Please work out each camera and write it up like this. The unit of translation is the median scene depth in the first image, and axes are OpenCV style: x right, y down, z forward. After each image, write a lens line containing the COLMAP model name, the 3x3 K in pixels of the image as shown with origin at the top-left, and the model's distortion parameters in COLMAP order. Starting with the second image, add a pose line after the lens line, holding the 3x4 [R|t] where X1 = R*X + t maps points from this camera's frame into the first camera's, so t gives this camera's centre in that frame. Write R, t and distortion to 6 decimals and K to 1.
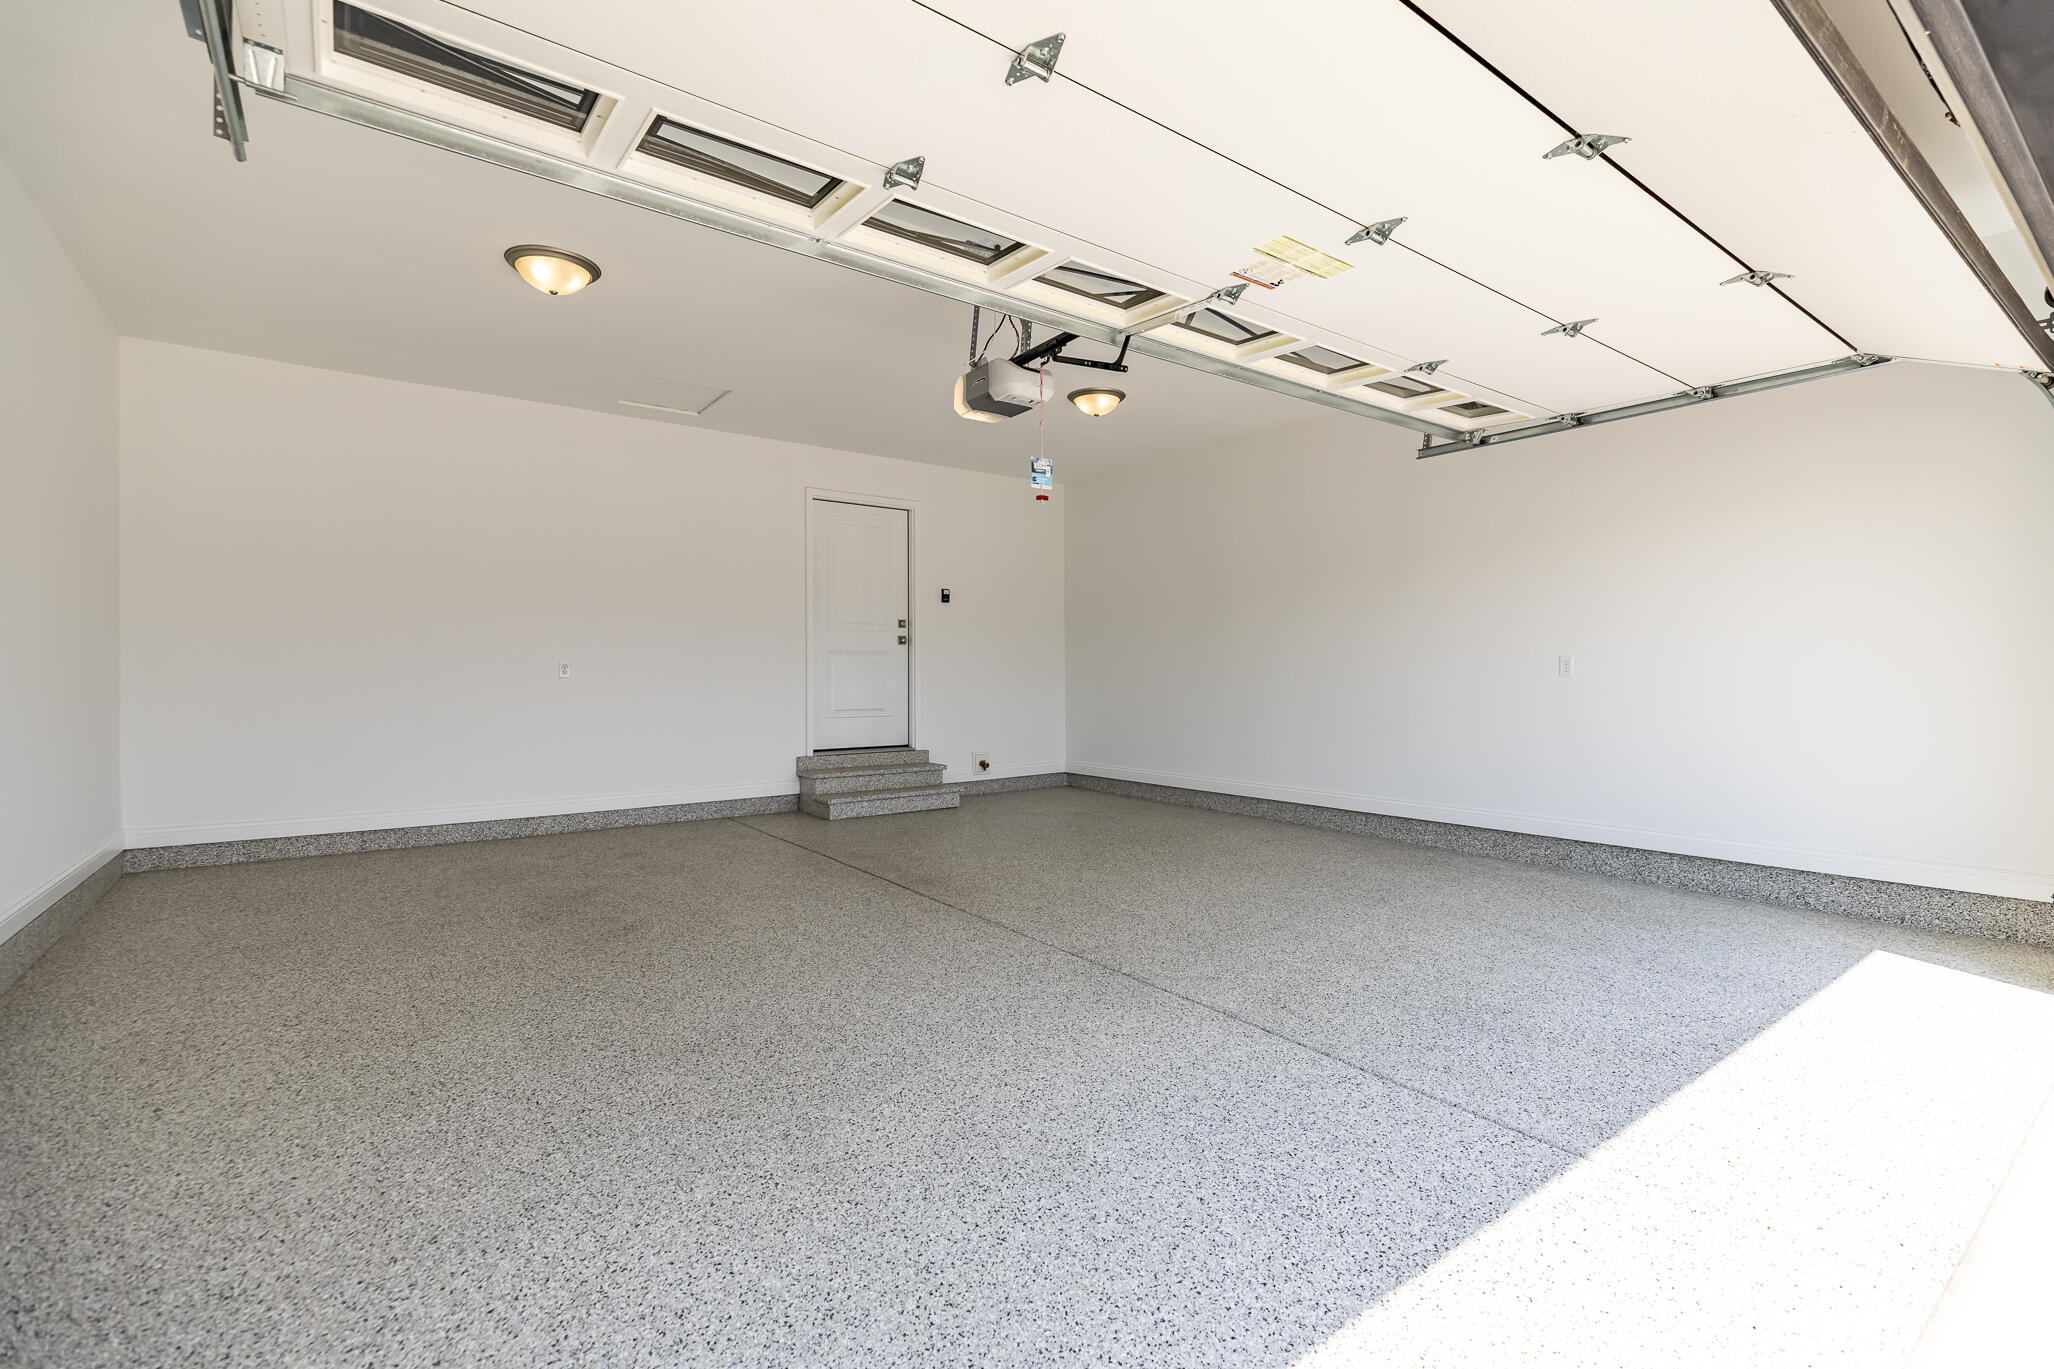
lens RADIAL K [[924.4, 0, 1034.0], [0, 924.4, 669.2], [0, 0, 1]] dist [0.004716, -0.000100]
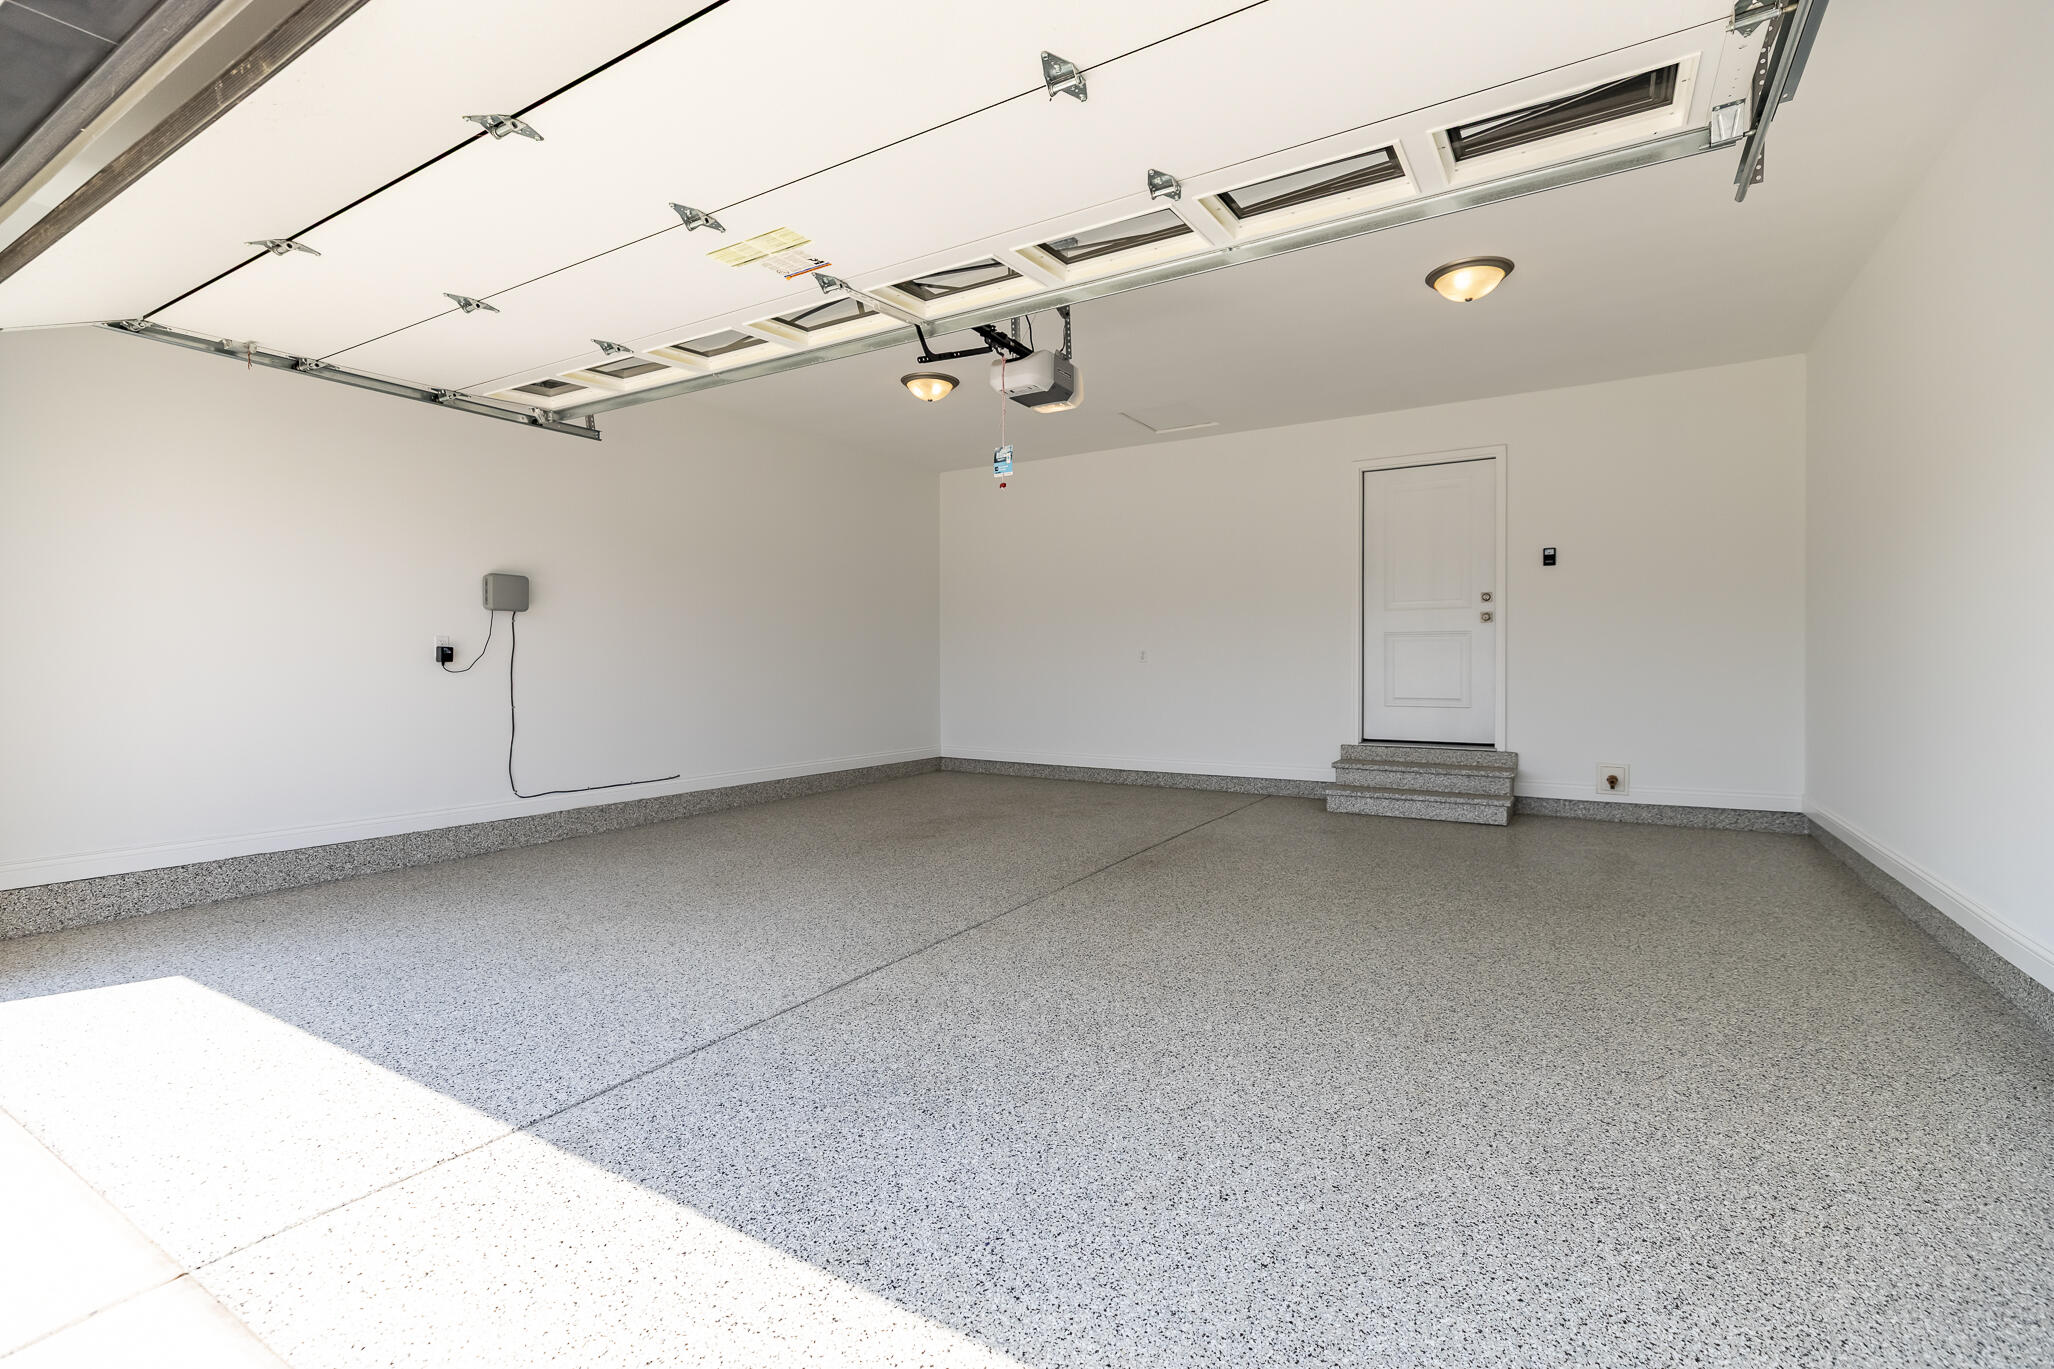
lens RADIAL K [[924.4, 0, 1034.0], [0, 924.4, 669.2], [0, 0, 1]] dist [0.004716, -0.000100]
pose [[0.370854, 0.007114, -0.928664, 0.953494], [0.005790, 0.999934, 0.009972, 0.009125], [0.928673, -0.009075, 0.370788, 0.631532]]
